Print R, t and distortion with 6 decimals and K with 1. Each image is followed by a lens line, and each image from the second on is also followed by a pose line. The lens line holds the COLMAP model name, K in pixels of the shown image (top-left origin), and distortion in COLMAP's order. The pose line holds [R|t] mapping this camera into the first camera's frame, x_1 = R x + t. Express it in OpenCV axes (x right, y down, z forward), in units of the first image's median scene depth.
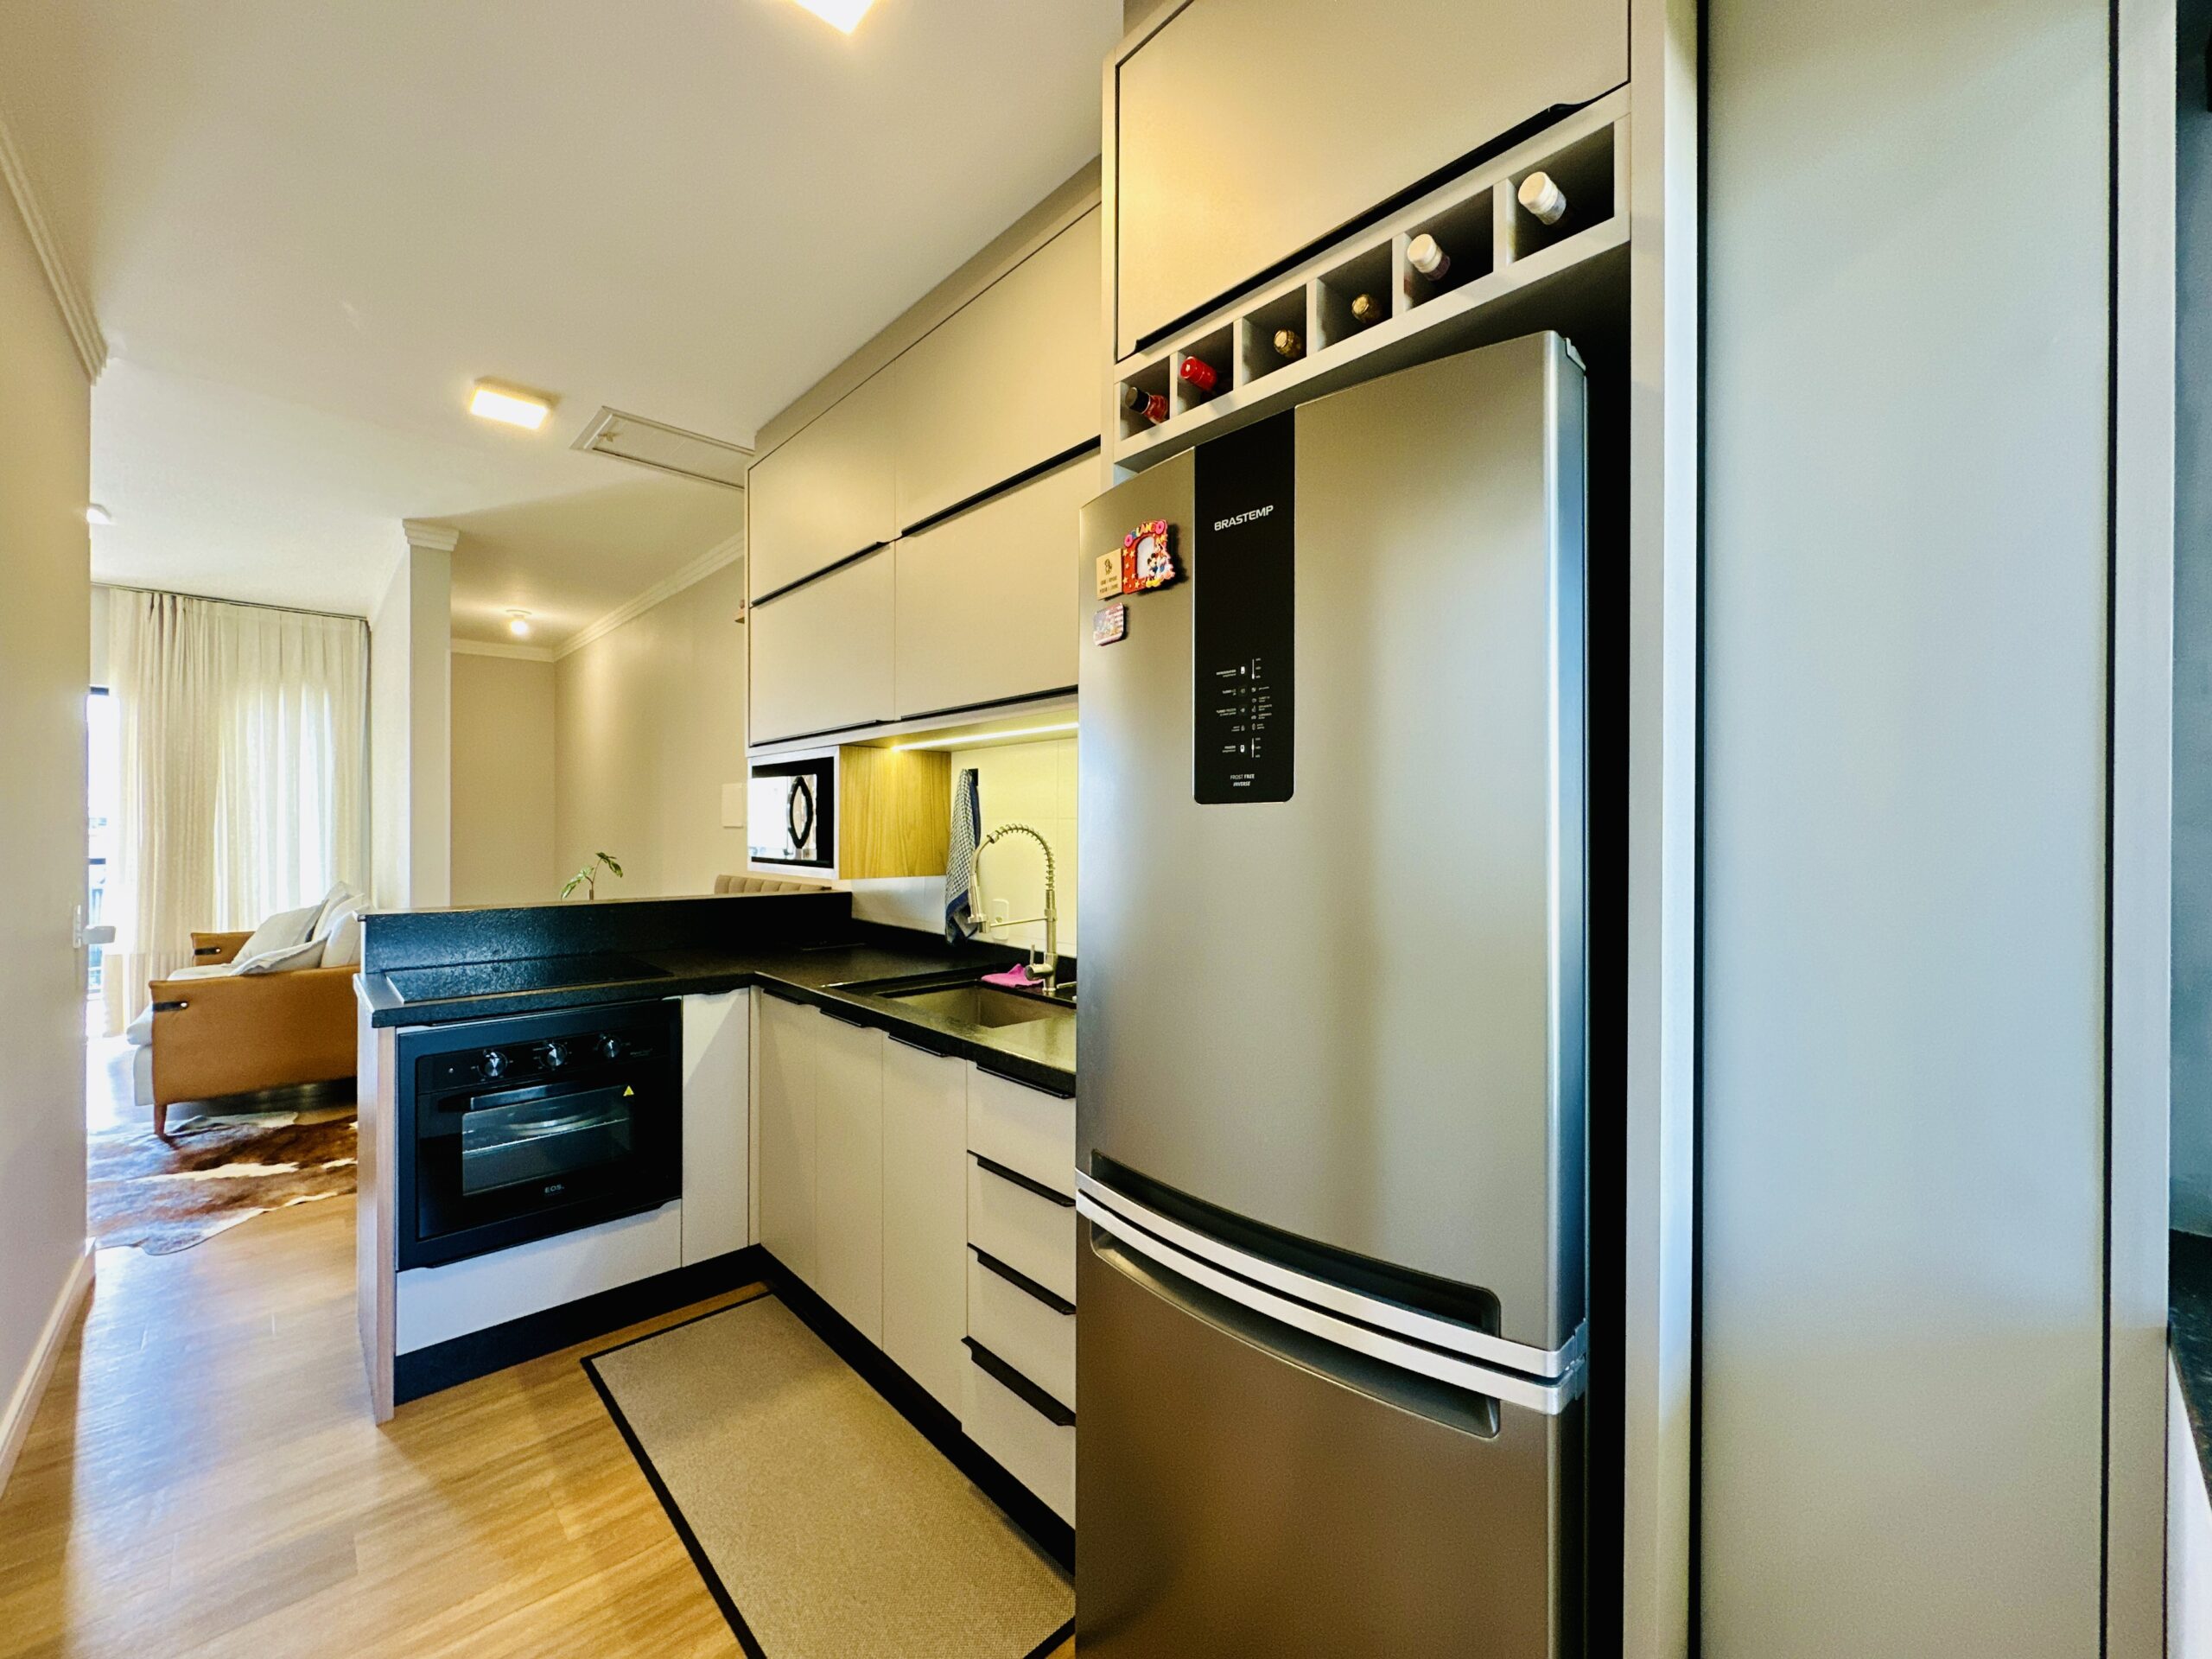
lens RADIAL K [[882.8, 0, 1104.3], [0, 882.8, 828.8], [0, 0, 1]] dist [-0.006943, 0.002230]
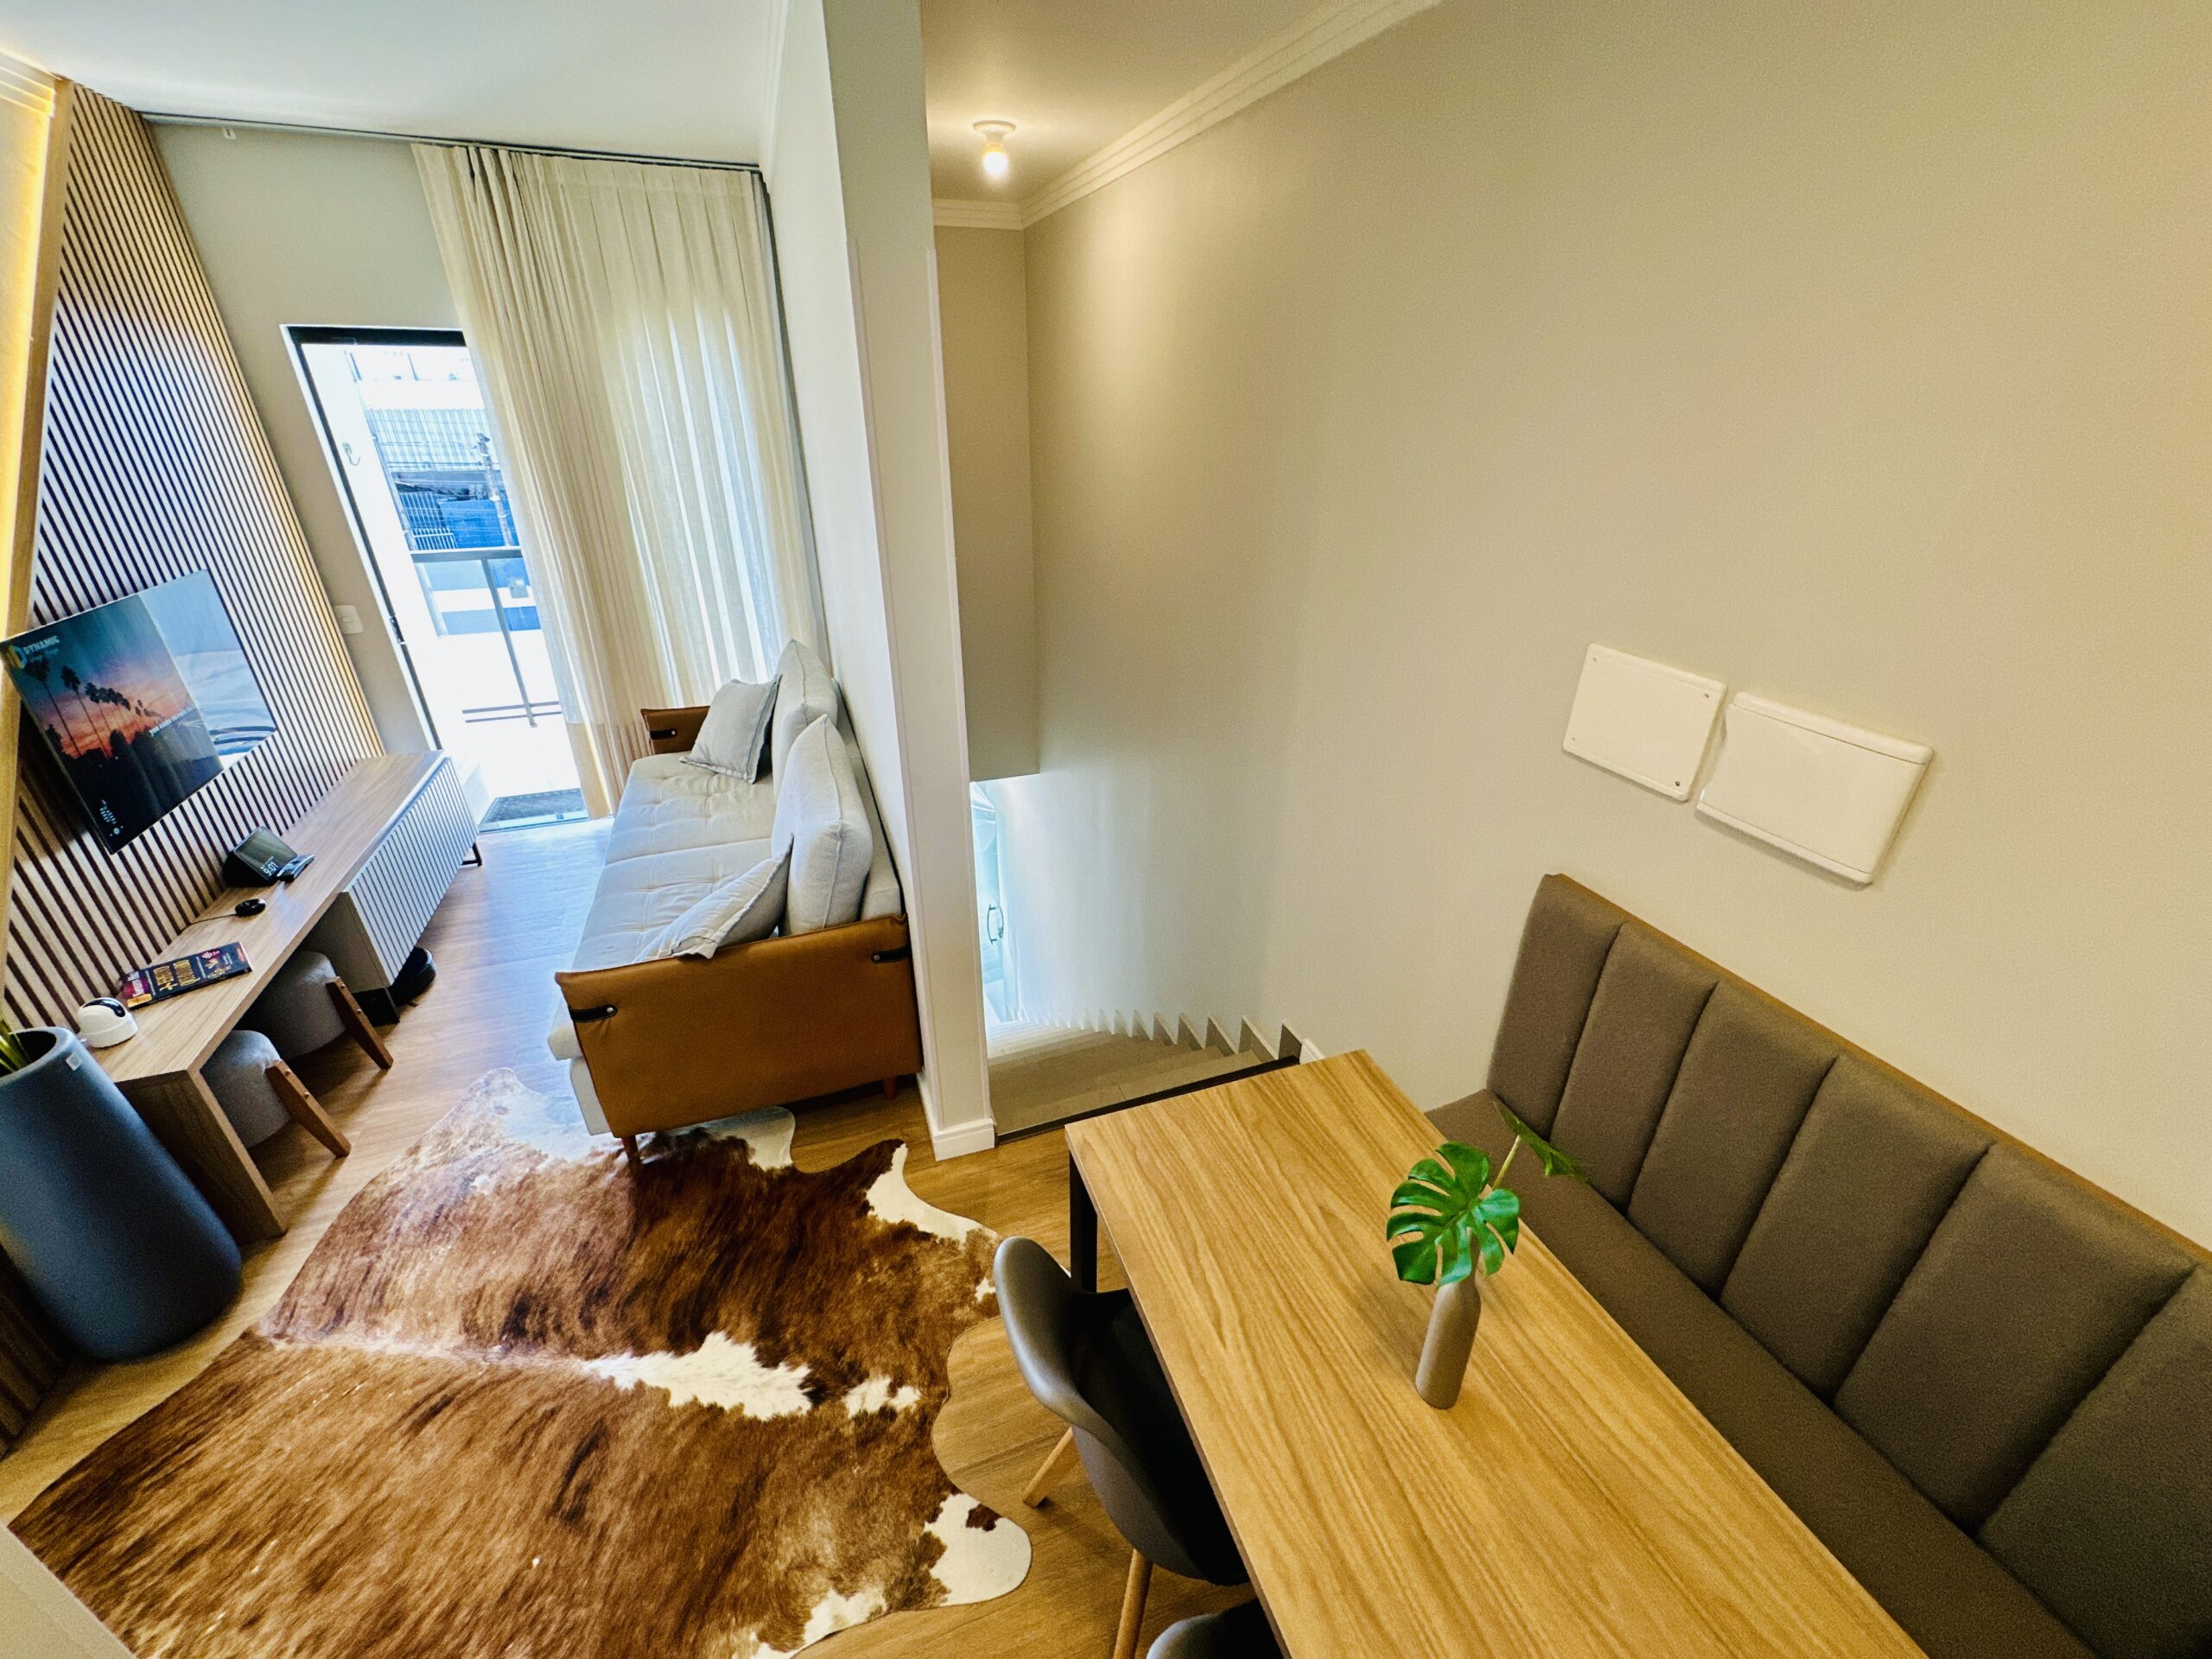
lens RADIAL K [[882.8, 0, 1104.3], [0, 882.8, 828.8], [0, 0, 1]] dist [-0.006943, 0.002230]
pose [[0.921426, 0.173543, -0.347645, -0.404843], [-0.003721, 0.898616, 0.438721, -0.117670], [0.388536, -0.402955, 0.828654, 0.496634]]
